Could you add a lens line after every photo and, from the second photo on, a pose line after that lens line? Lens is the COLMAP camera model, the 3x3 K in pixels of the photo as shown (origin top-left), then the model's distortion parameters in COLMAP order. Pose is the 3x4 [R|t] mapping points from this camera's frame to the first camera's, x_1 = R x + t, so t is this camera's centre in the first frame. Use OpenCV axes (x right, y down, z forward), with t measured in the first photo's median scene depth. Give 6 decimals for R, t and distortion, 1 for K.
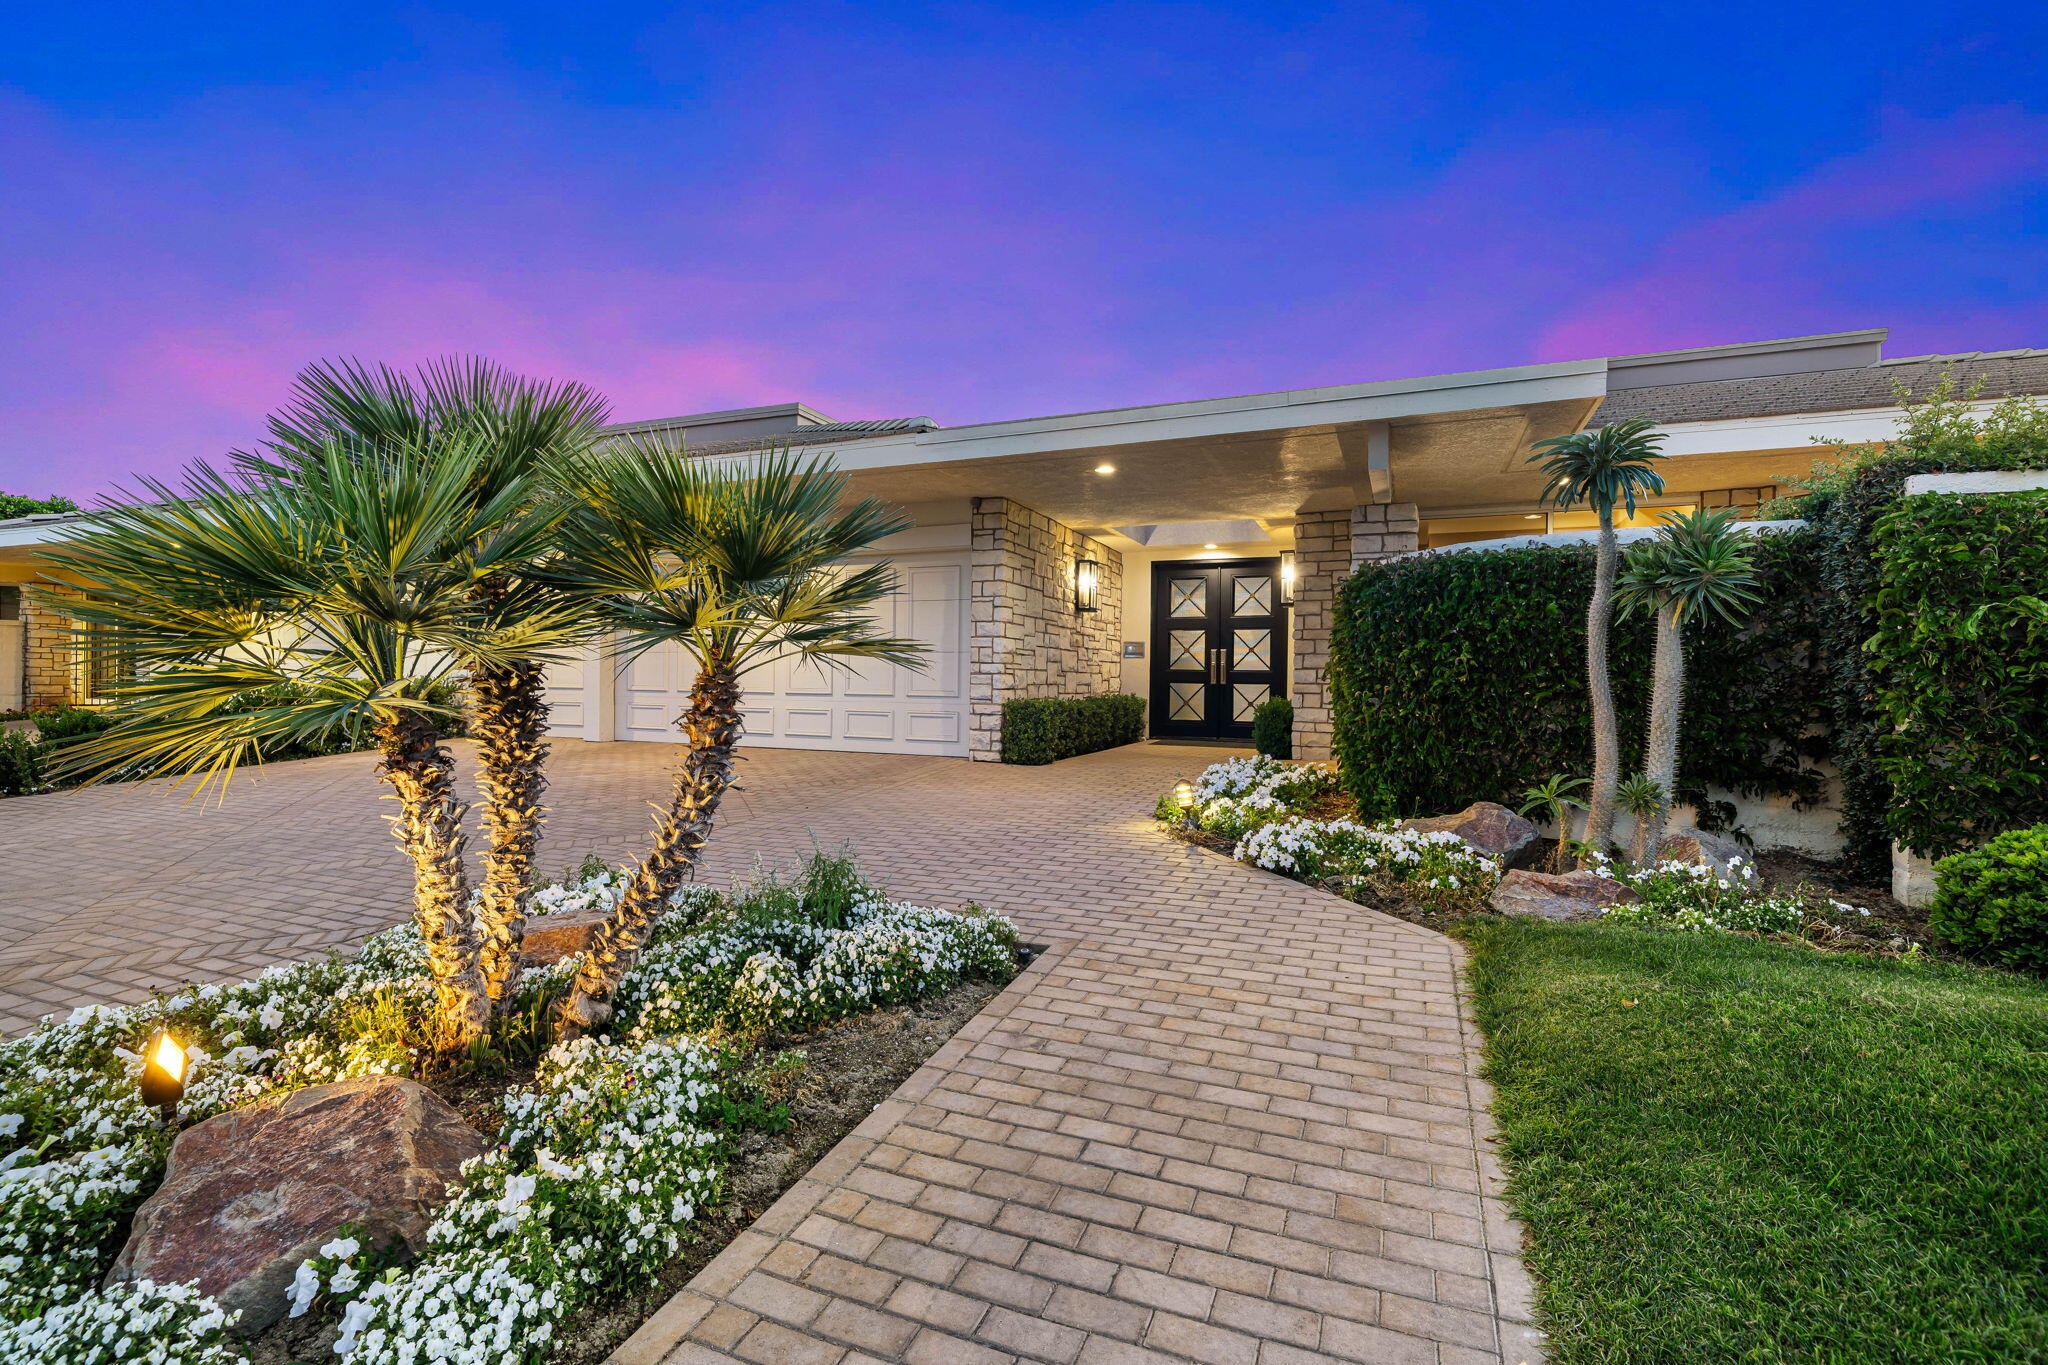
lens RADIAL K [[943.3, 0, 1018.3], [0, 943.3, 681.2], [0, 0, 1]] dist [-0.001950, 0.000335]
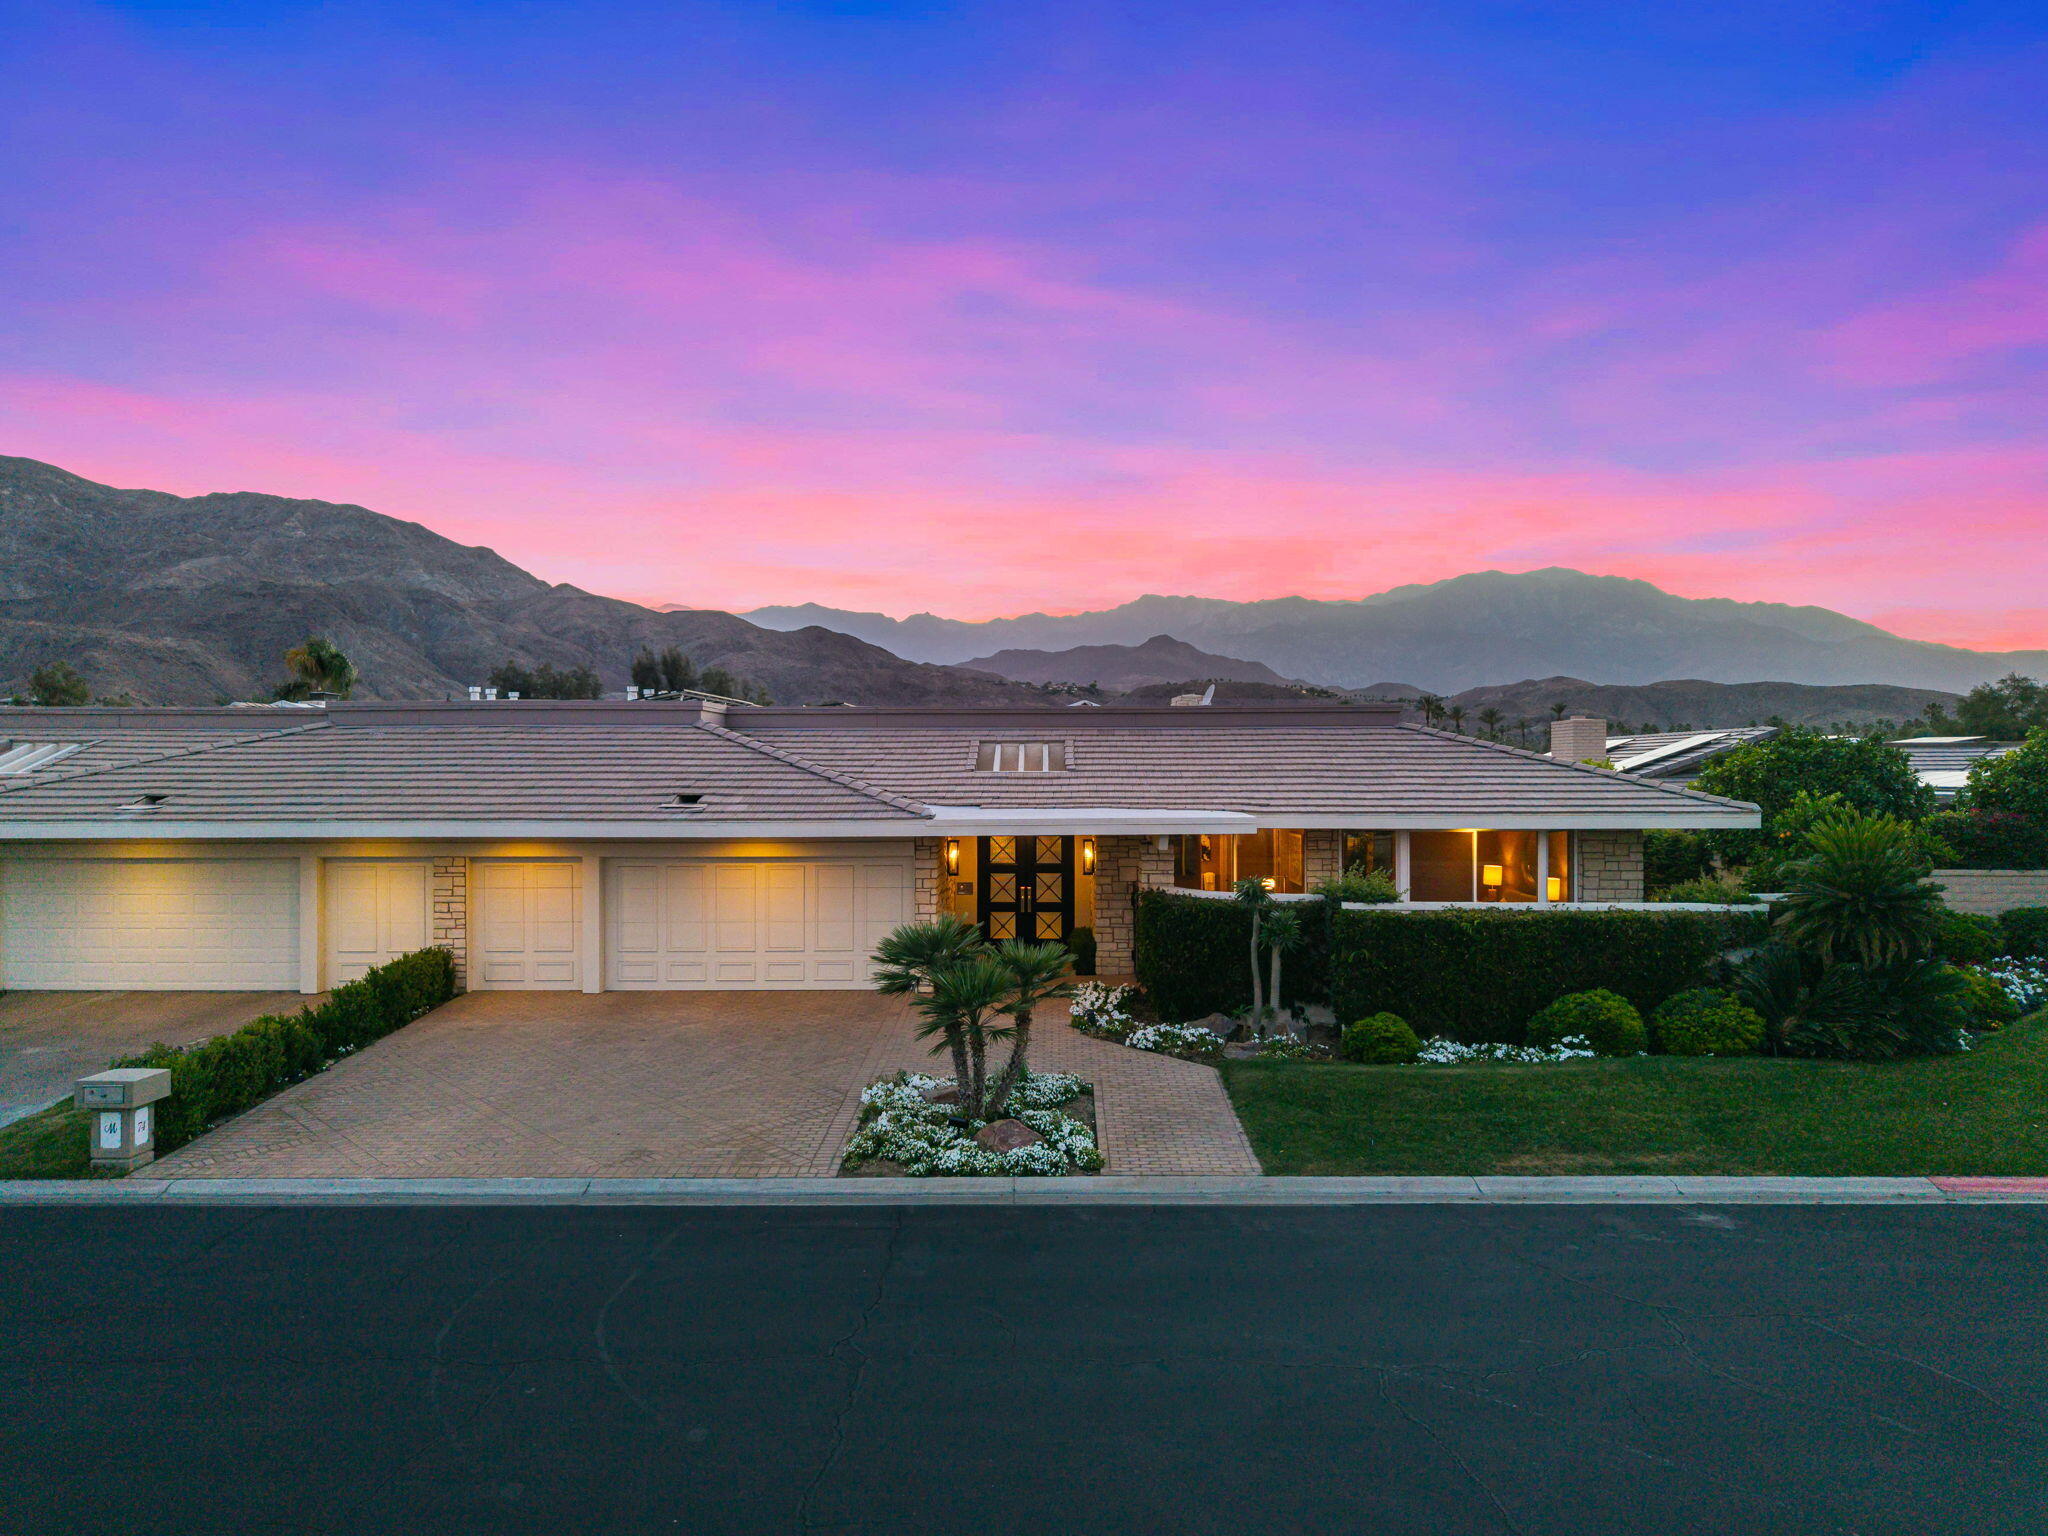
lens RADIAL K [[1393.6, 0, 1033.2], [0, 1393.6, 765.4], [0, 0, 1]] dist [0.006789, -0.002548]
pose [[0.930197, -0.017409, 0.366647, -0.654995], [0.015618, 0.999847, 0.007849, -0.285497], [-0.366727, -0.001575, 0.930327, -1.136163]]
